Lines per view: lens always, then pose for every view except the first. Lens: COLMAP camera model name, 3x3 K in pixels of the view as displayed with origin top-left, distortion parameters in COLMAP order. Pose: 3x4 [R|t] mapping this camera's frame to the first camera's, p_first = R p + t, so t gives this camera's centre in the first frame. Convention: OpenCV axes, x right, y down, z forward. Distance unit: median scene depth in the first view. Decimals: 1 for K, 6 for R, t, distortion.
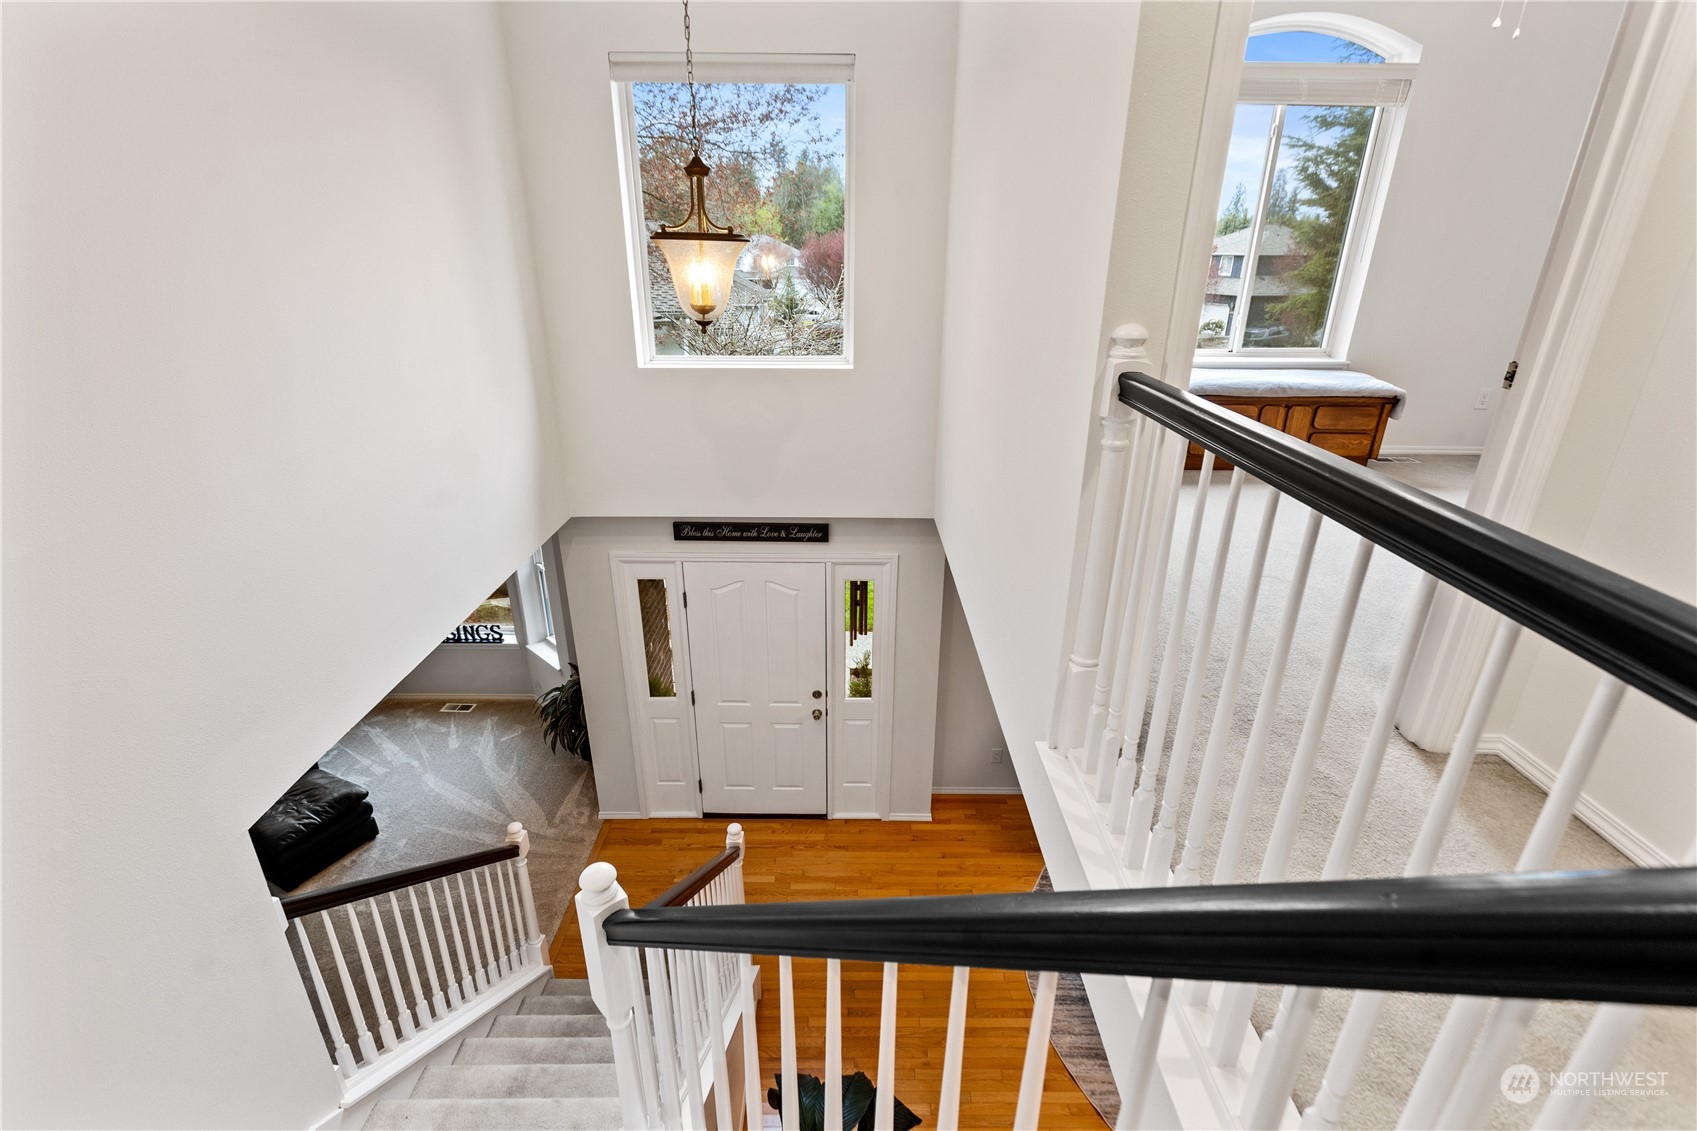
lens RADIAL K [[774.9, 0, 844.5], [0, 774.9, 569.6], [0, 0, 1]] dist [0.002304, -0.000416]
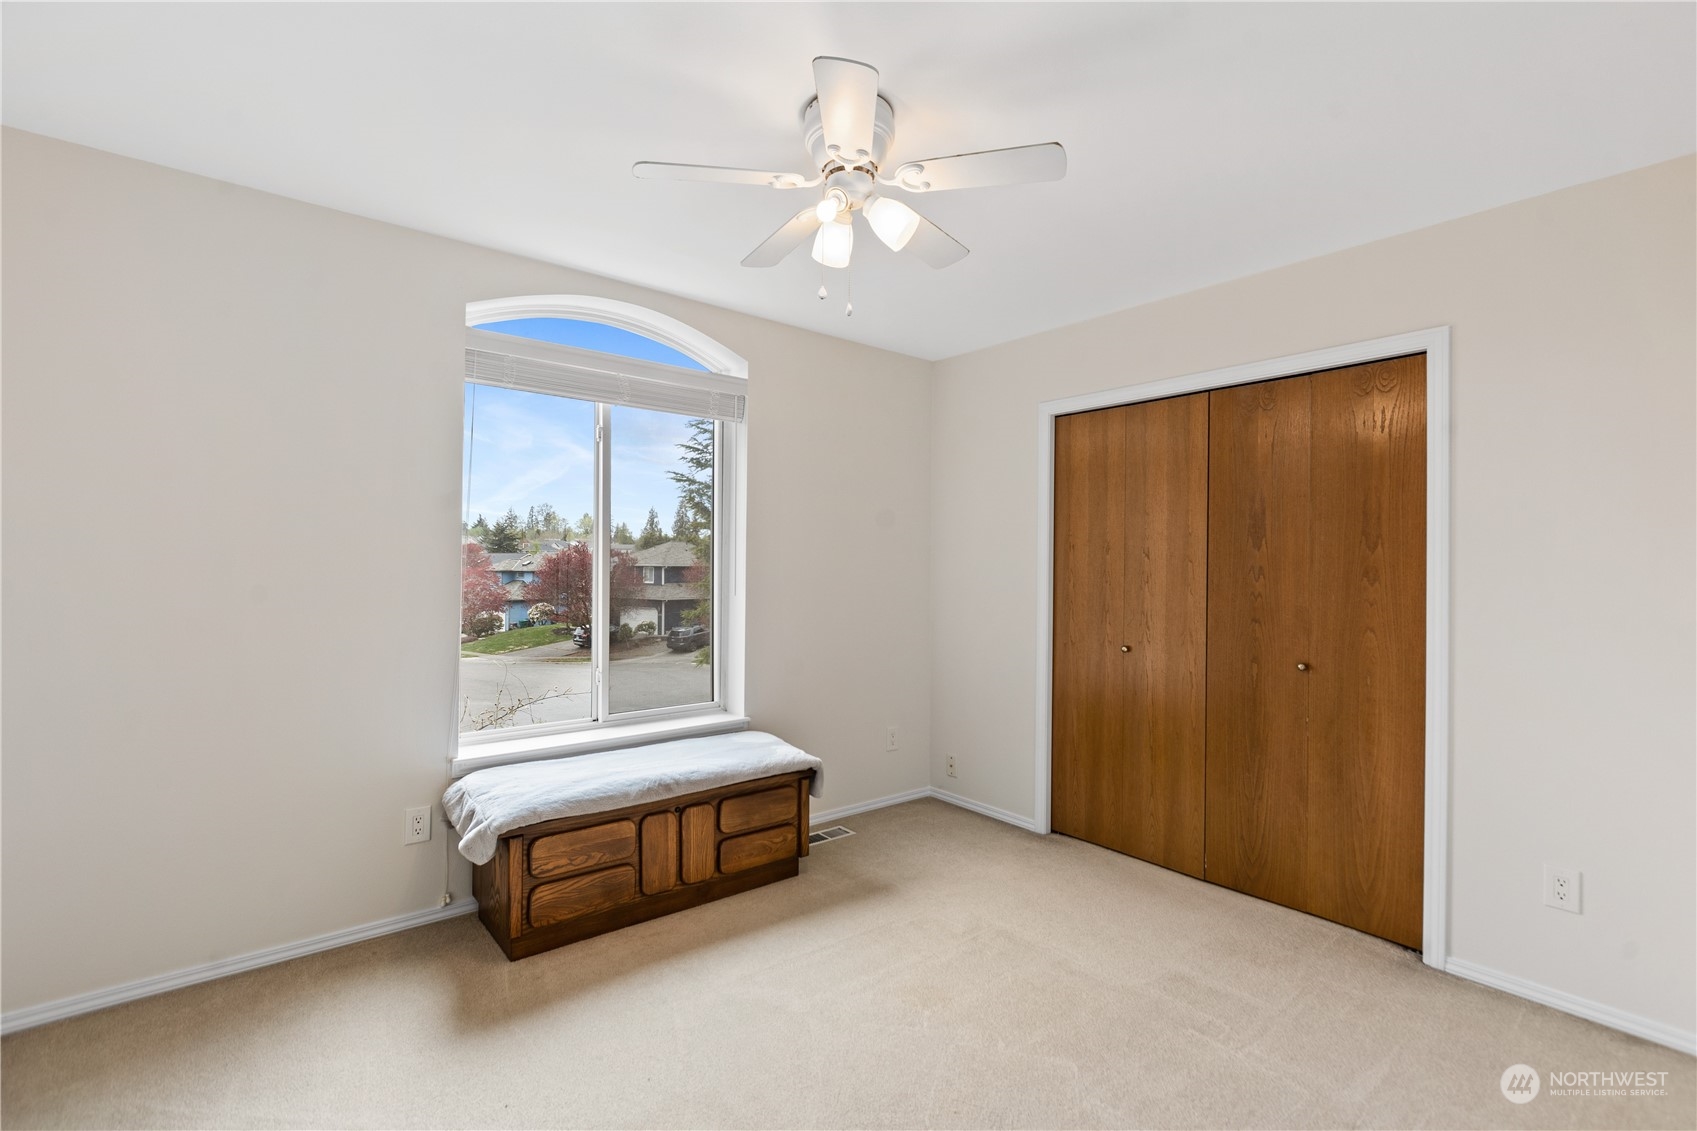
lens RADIAL K [[768.9, 0, 851.7], [0, 768.9, 573.9], [0, 0, 1]] dist [0.002514, -0.000031]
pose [[0.775981, -0.005143, 0.630736, 0.262612], [0.234913, 0.930386, -0.281422, -0.167430], [-0.585380, 0.366546, 0.723169, 0.357205]]
